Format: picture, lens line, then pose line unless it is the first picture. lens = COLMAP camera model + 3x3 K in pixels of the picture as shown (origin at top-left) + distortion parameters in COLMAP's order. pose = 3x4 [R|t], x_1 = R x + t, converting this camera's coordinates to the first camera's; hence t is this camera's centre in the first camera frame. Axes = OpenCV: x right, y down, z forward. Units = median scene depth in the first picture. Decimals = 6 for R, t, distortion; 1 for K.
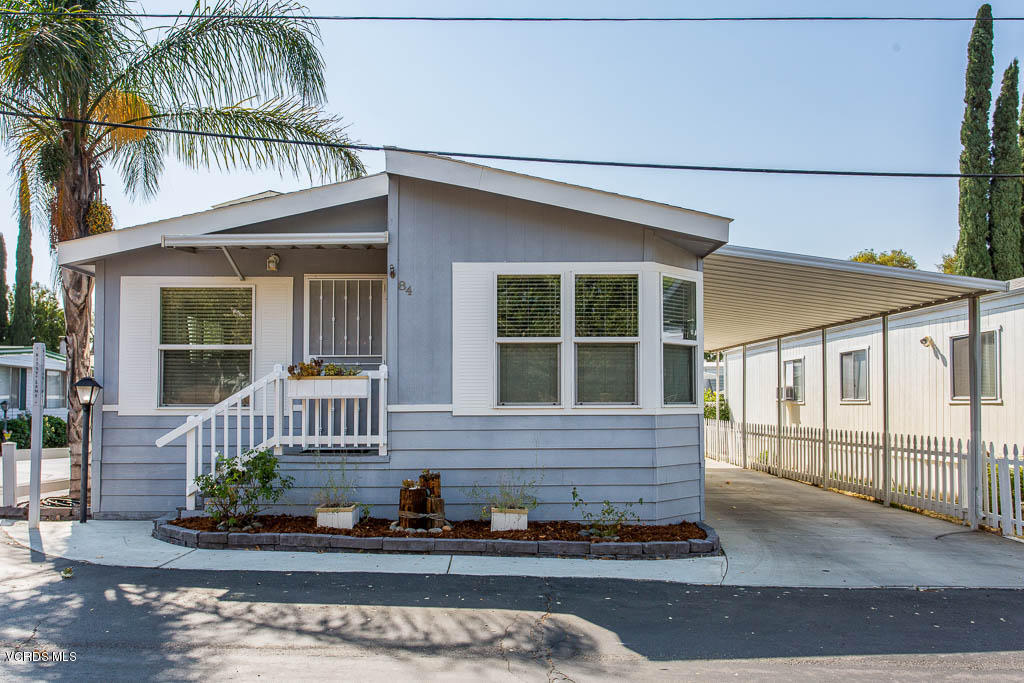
lens RADIAL K [[819.1, 0, 494.6], [0, 819.1, 390.8], [0, 0, 1]] dist [0.006182, -0.012984]
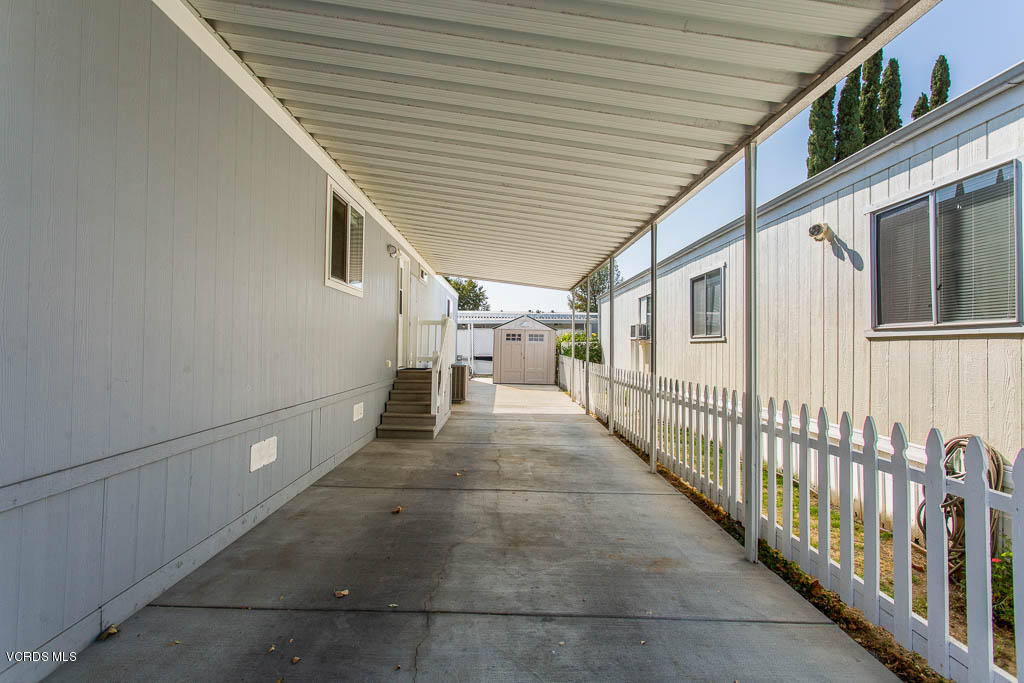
lens RADIAL K [[487.8, 0, 510.4], [0, 487.8, 336.5], [0, 0, 1]] dist [0.000940, 0.002150]
pose [[0.999926, 0.012175, 0.000576, 0.484921], [-0.012174, 0.999921, -0.002998, 0.028621], [-0.000613, 0.002991, 0.999995, 1.030148]]
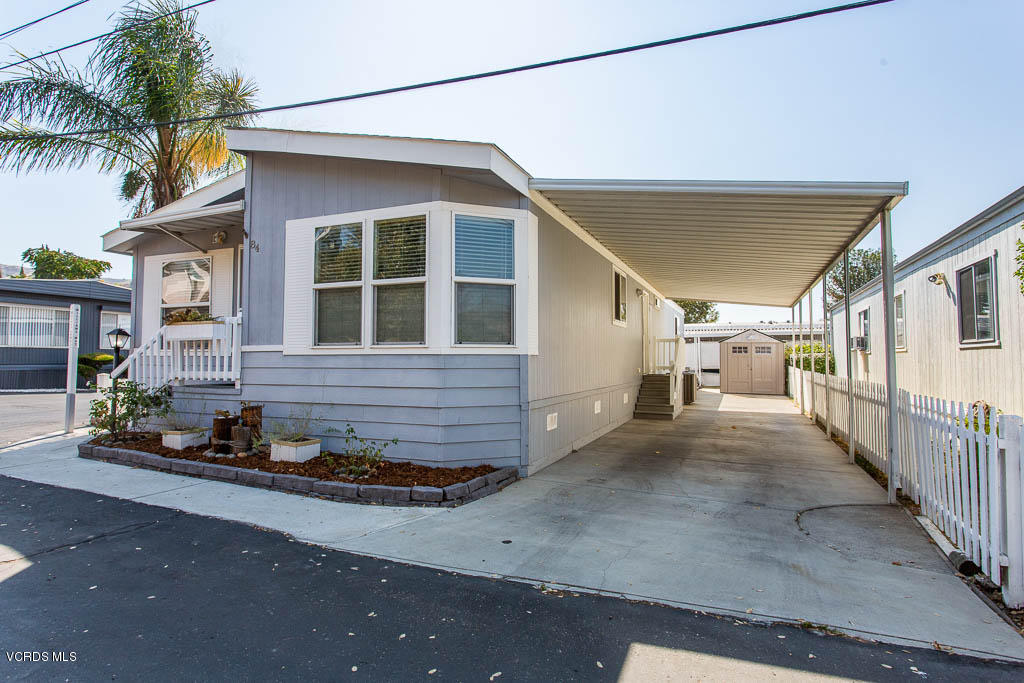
lens RADIAL K [[555.2, 0, 506.5], [0, 555.2, 334.5], [0, 0, 1]] dist [-0.004301, -0.000282]
pose [[0.916384, -0.014595, -0.400034, 0.534012], [0.003314, 0.999577, -0.028878, 0.025018], [0.400286, 0.025138, 0.916045, 0.417786]]
